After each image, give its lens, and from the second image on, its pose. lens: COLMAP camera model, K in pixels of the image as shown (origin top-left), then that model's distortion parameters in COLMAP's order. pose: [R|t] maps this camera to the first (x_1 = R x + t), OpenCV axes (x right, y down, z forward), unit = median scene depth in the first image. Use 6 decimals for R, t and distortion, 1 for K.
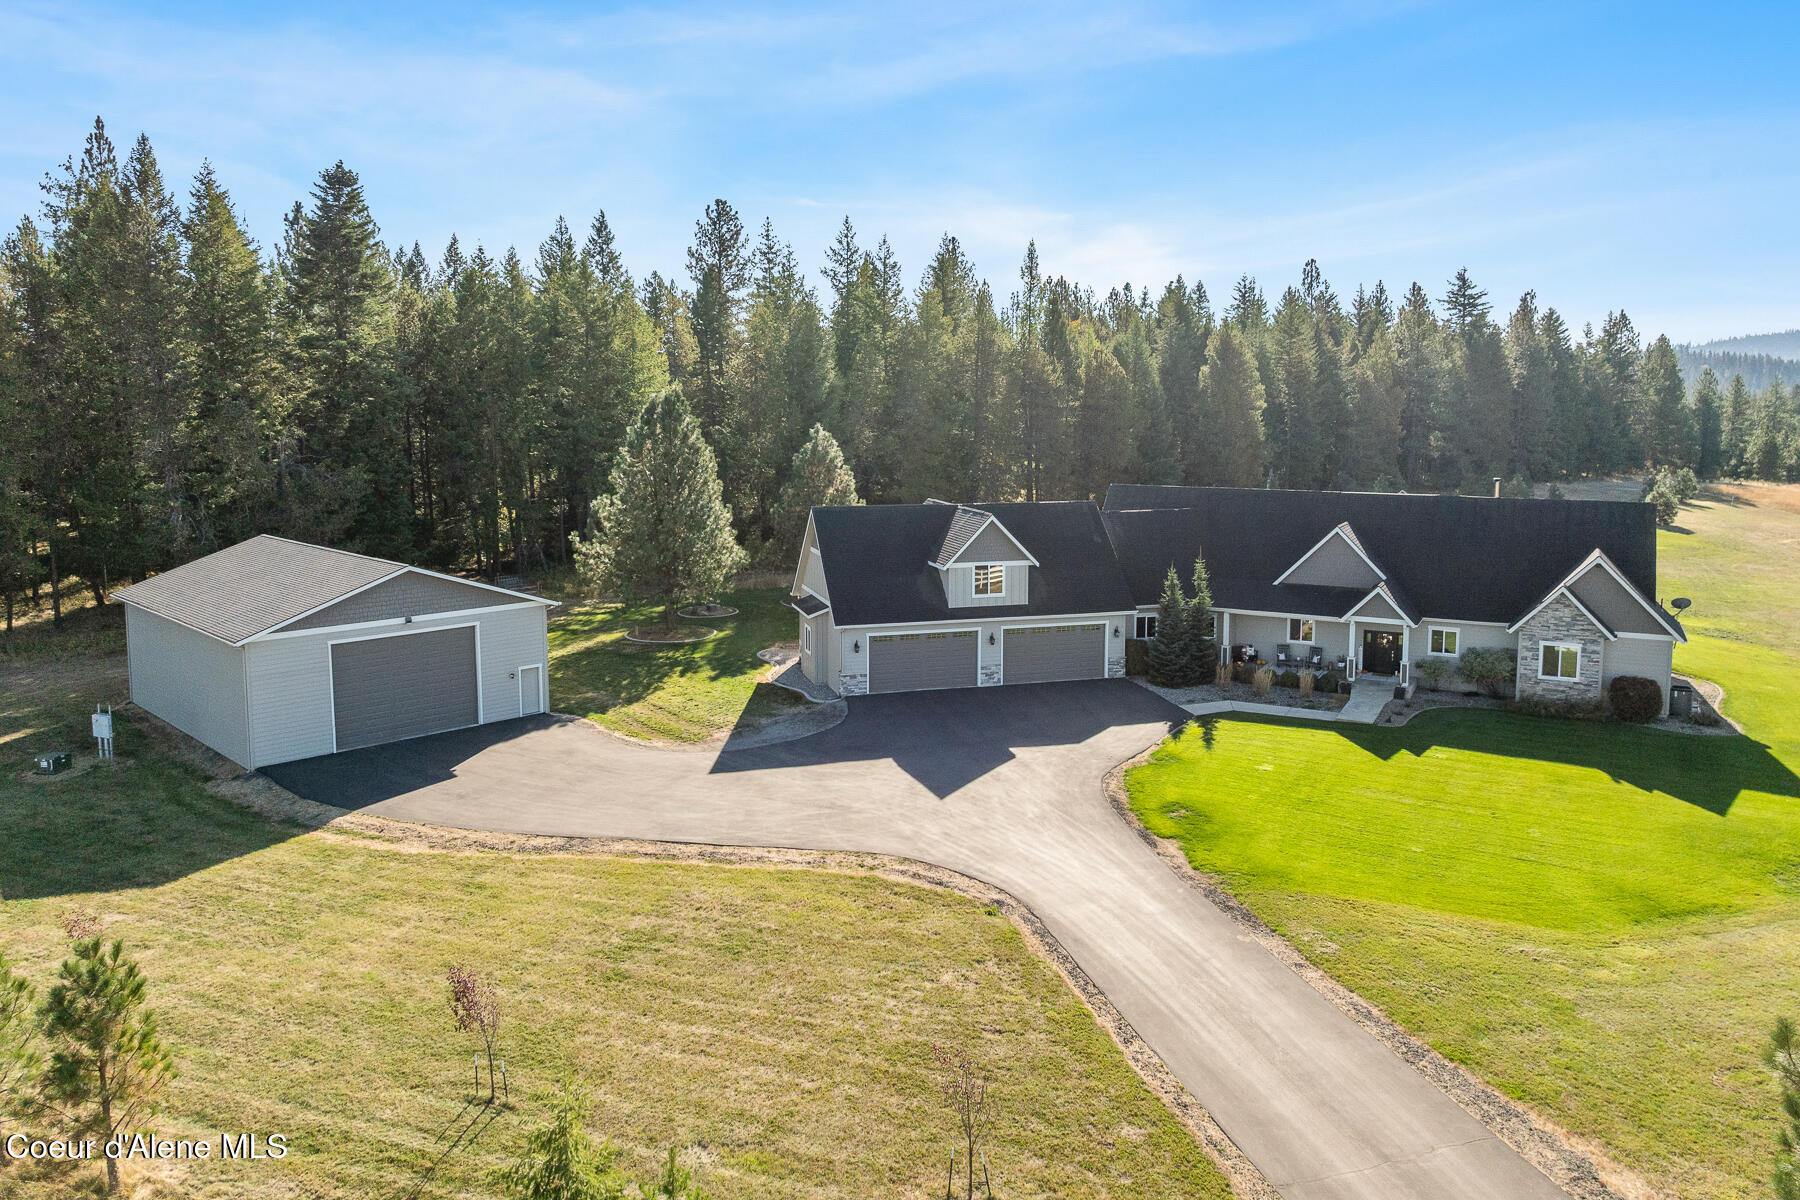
lens RADIAL K [[1240.9, 0, 905.5], [0, 1240.9, 592.3], [0, 0, 1]] dist [-0.009219, -0.003737]
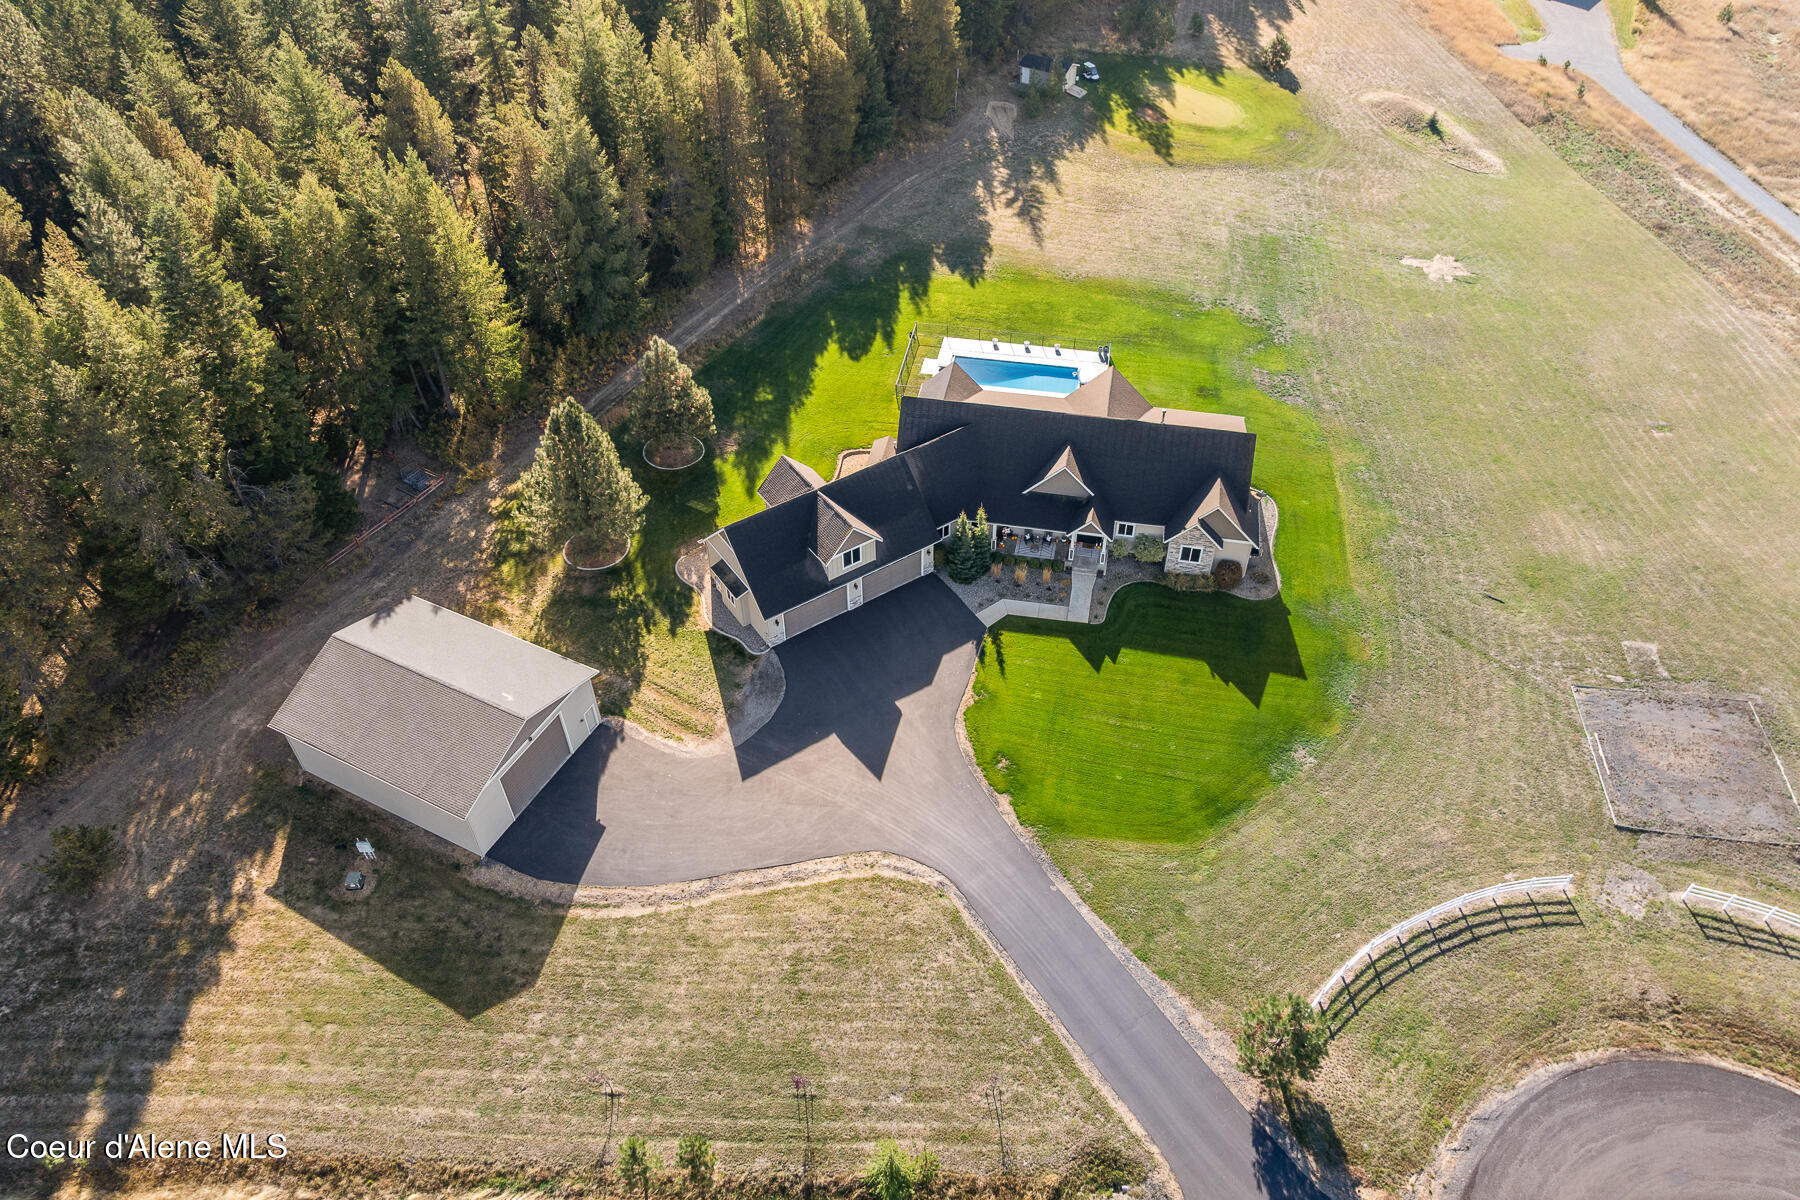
lens RADIAL K [[1240.9, 0, 895.5], [0, 1240.9, 602.3], [0, 0, 1]] dist [-0.009219, -0.003737]
pose [[0.954918, -0.213119, 0.206667, -0.219431], [0.051011, 0.803597, 0.592984, -0.913423], [-0.292453, -0.555709, 0.778240, -0.238493]]
